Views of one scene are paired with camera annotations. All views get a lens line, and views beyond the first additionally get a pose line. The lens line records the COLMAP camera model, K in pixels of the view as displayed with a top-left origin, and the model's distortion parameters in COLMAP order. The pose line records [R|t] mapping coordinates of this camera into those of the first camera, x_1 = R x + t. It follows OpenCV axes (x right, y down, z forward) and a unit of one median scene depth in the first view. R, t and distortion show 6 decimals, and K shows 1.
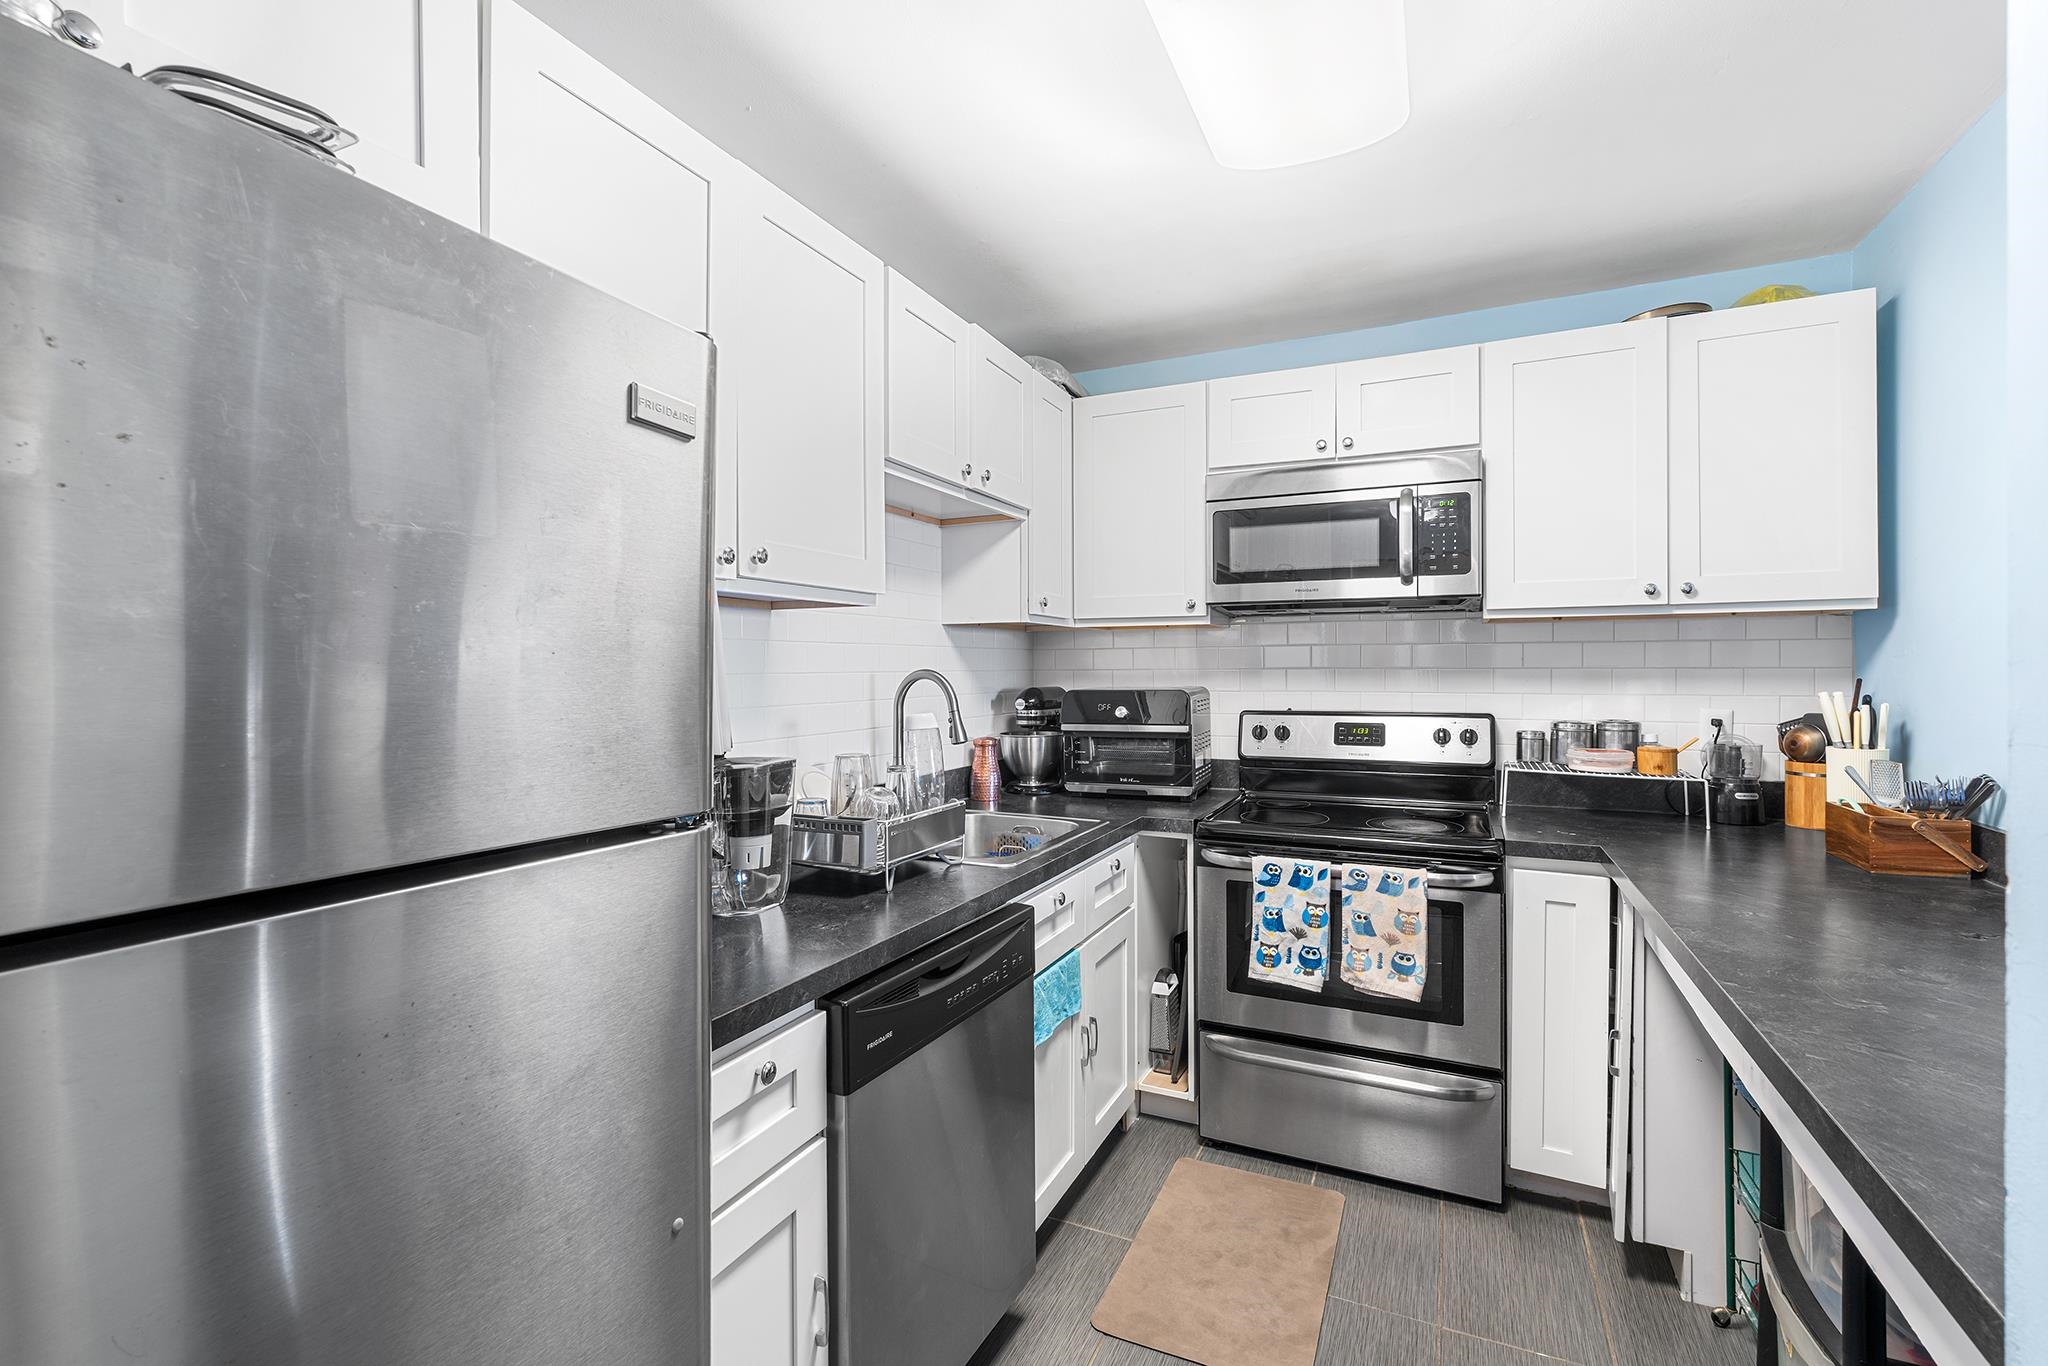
lens RADIAL K [[902.7, 0, 1025.3], [0, 902.7, 679.2], [0, 0, 1]] dist [0.001390, 0.000211]
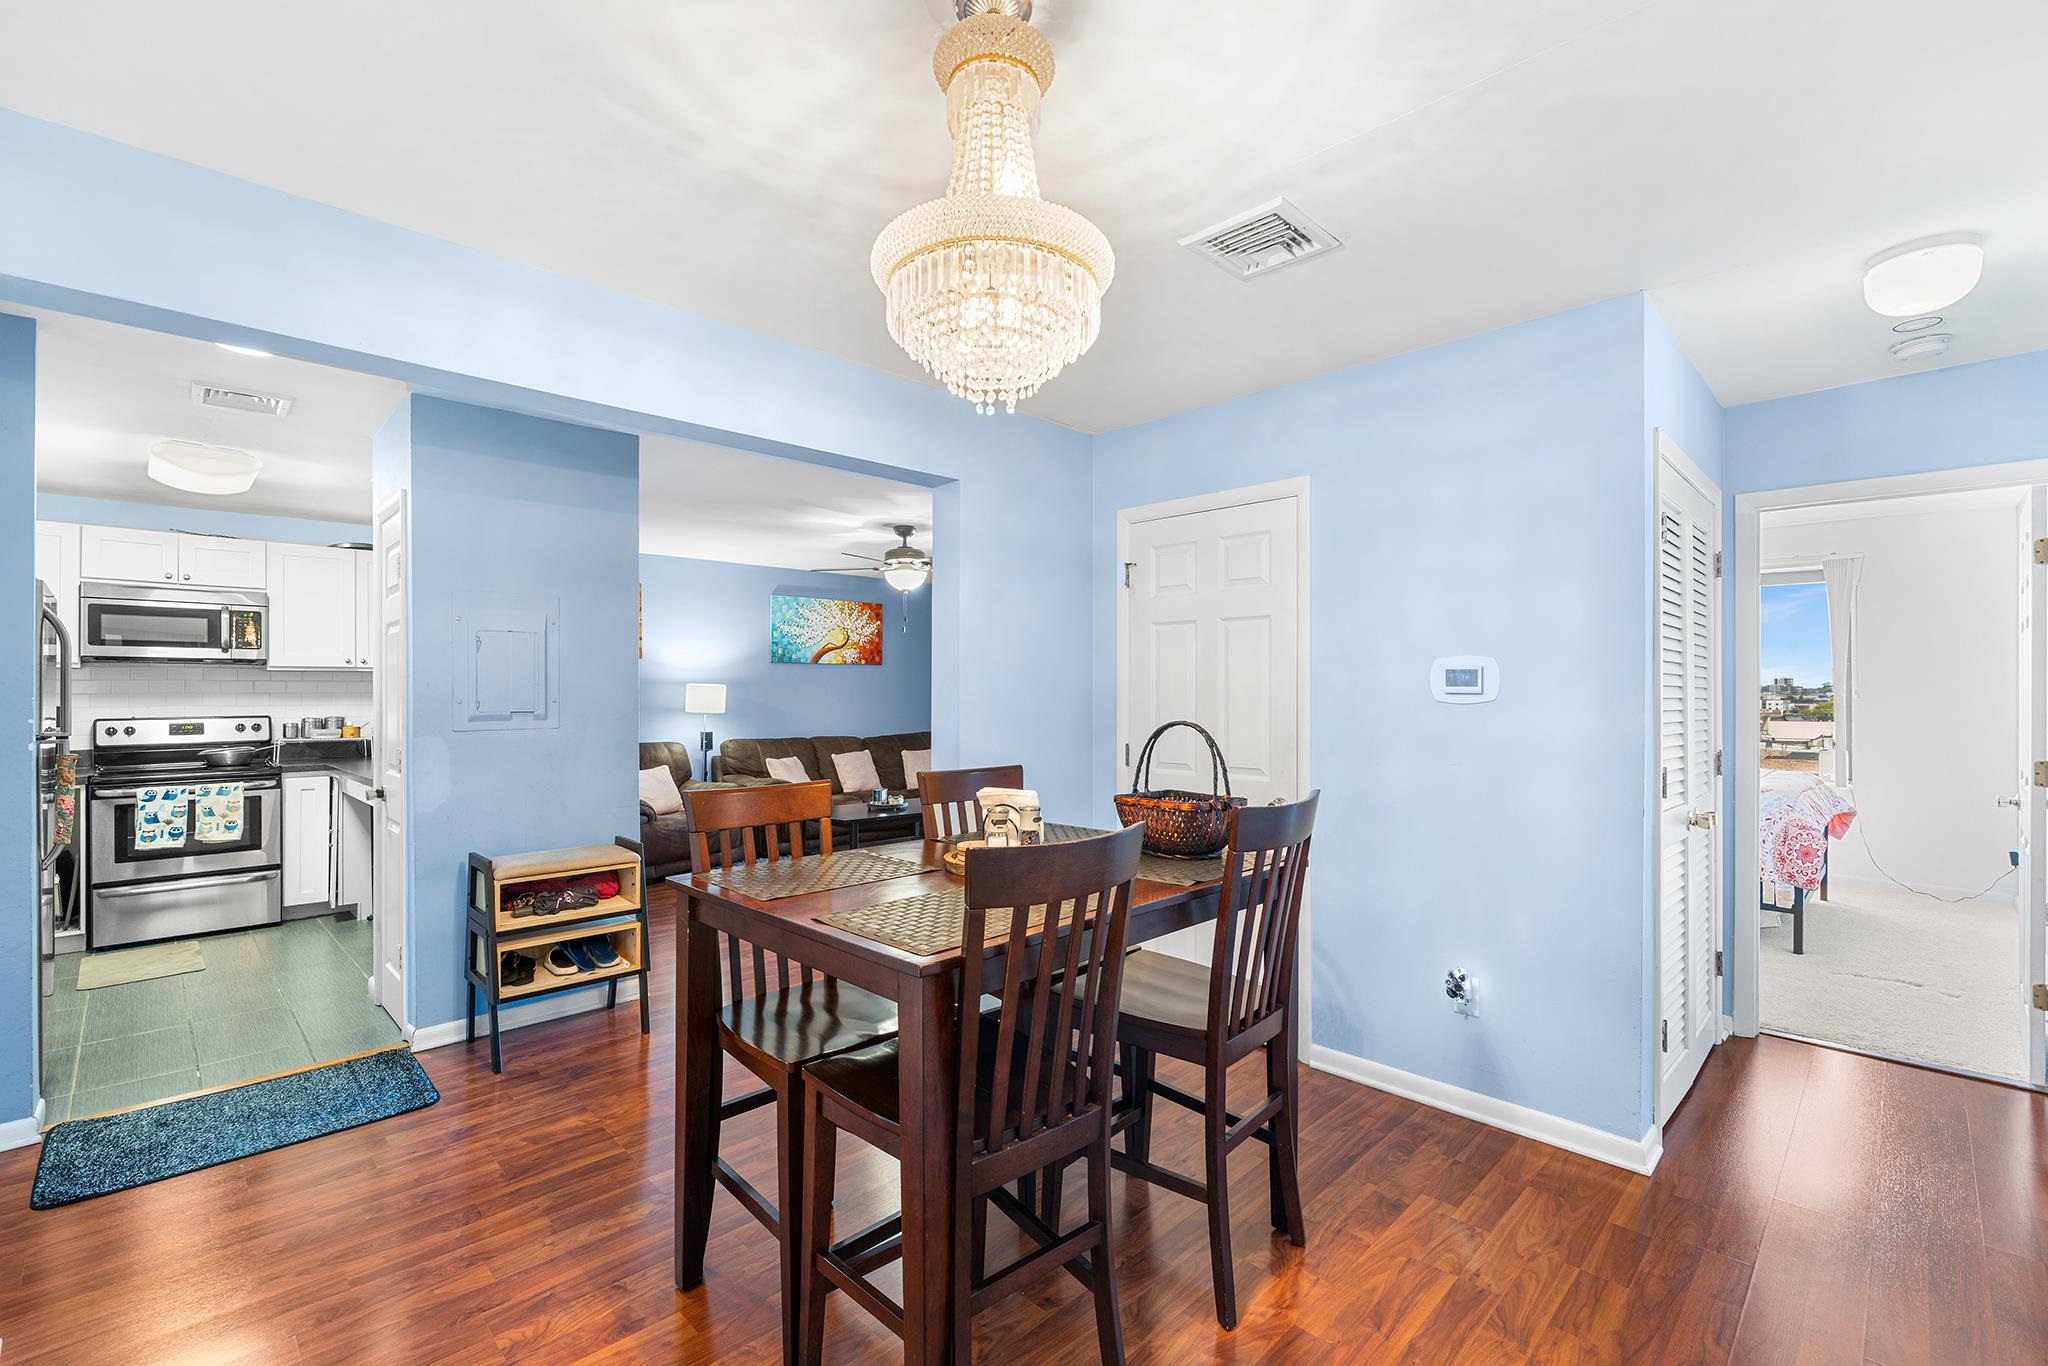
lens RADIAL K [[902.7, 0, 1025.3], [0, 902.7, 679.2], [0, 0, 1]] dist [0.001390, 0.000211]
pose [[0.342718, 0.014100, 0.939332, -0.940526], [0.013017, 0.999720, -0.019756, 0.021452], [-0.939348, 0.018998, 0.342439, -1.502799]]
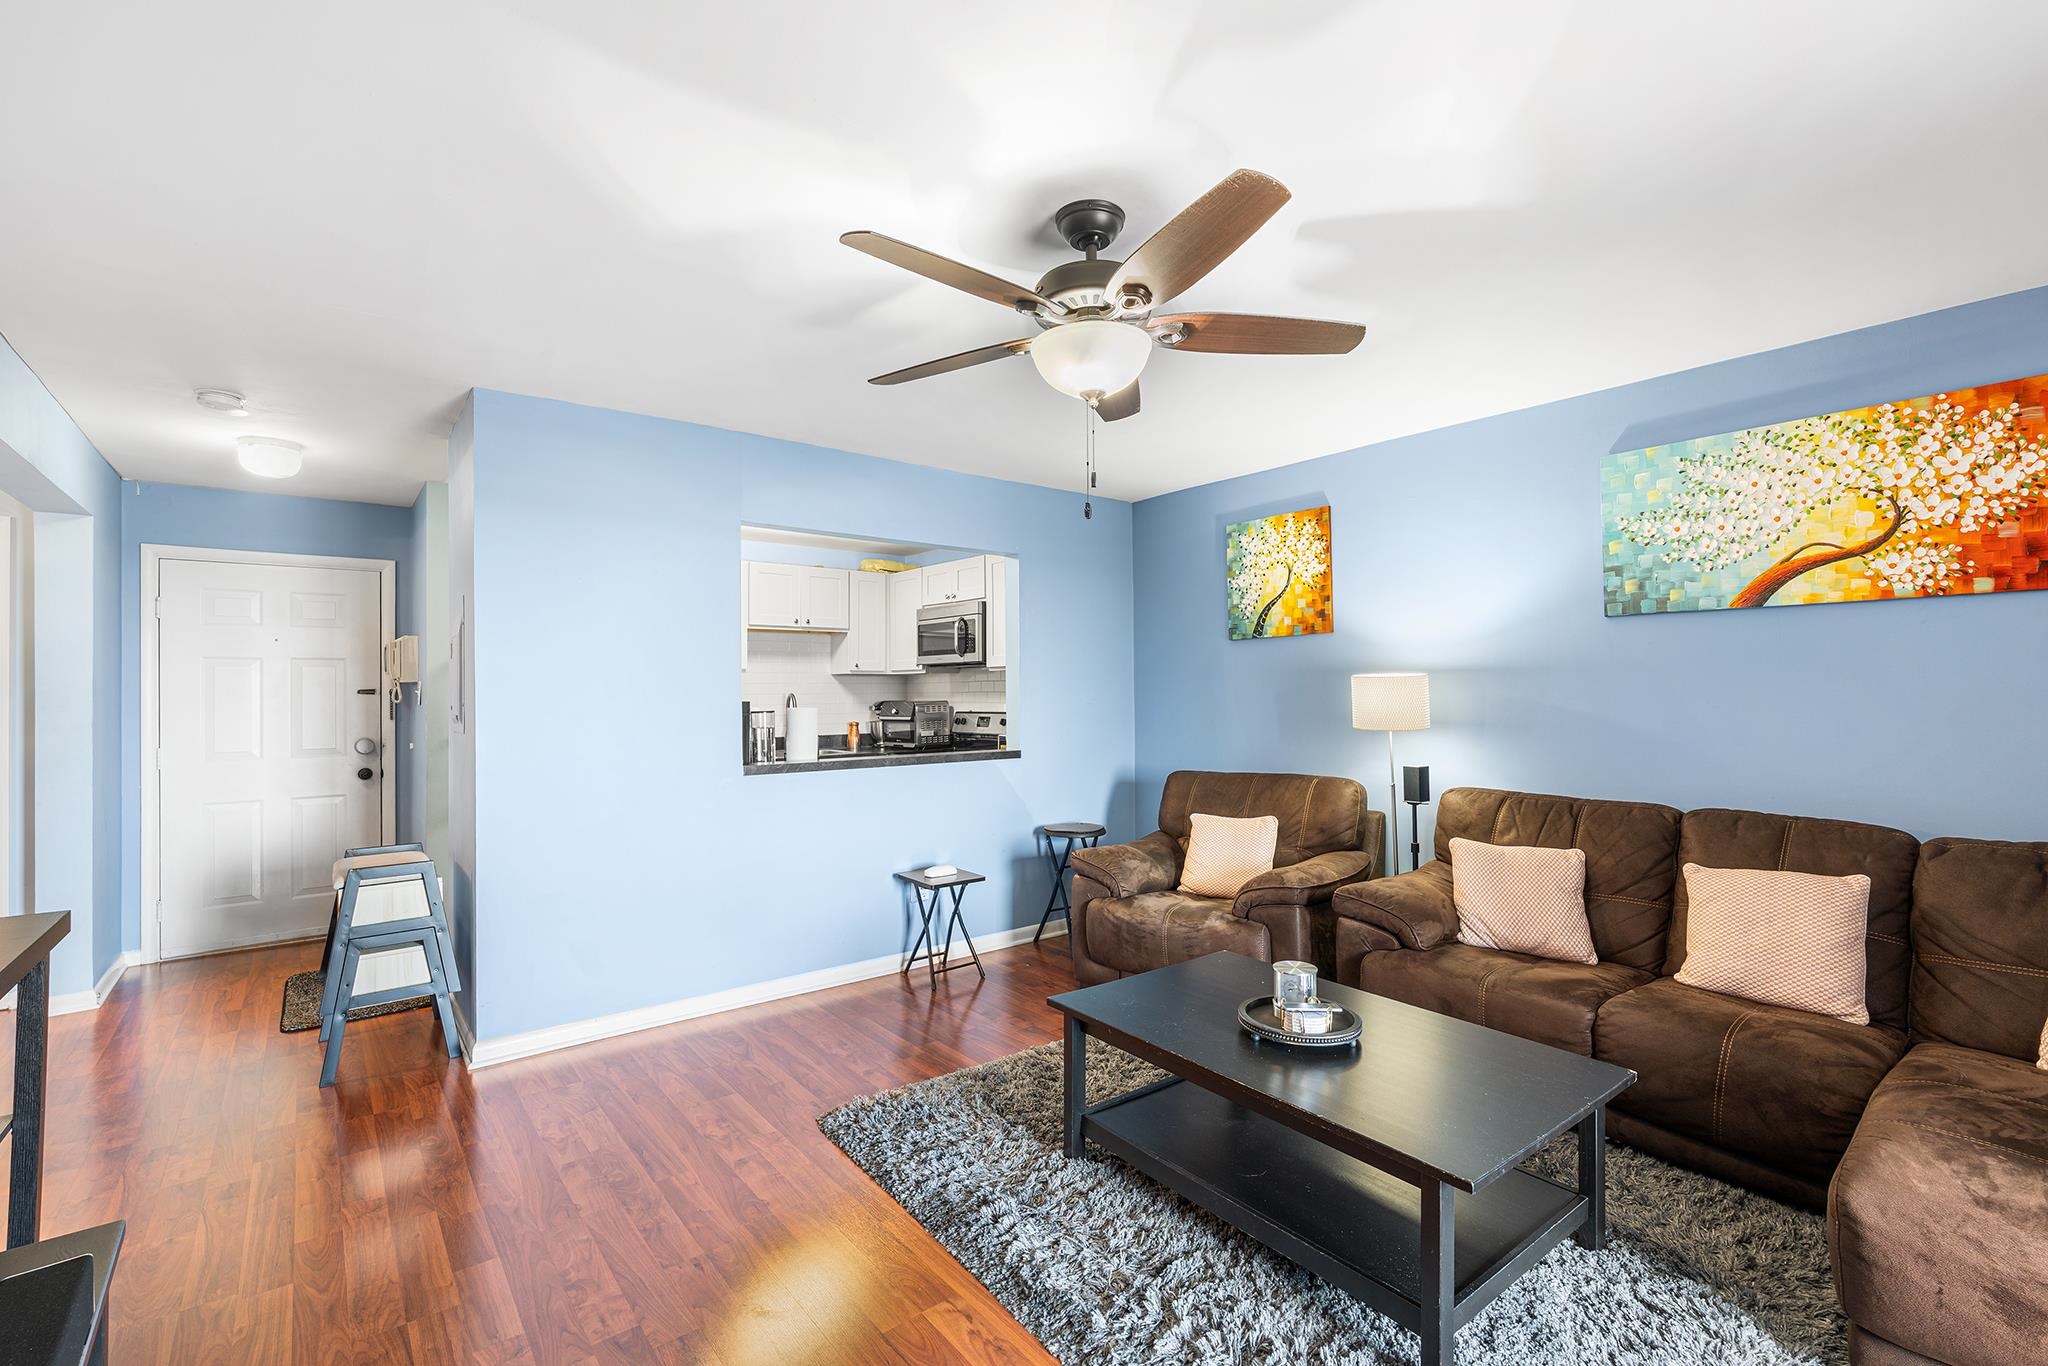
lens RADIAL K [[902.7, 0, 1025.3], [0, 902.7, 679.2], [0, 0, 1]] dist [0.001390, 0.000211]
pose [[0.894596, -0.010593, -0.446750, 1.750685], [0.000570, 0.999745, -0.022565, 0.008892], [0.446875, 0.019932, 0.894374, -1.127792]]
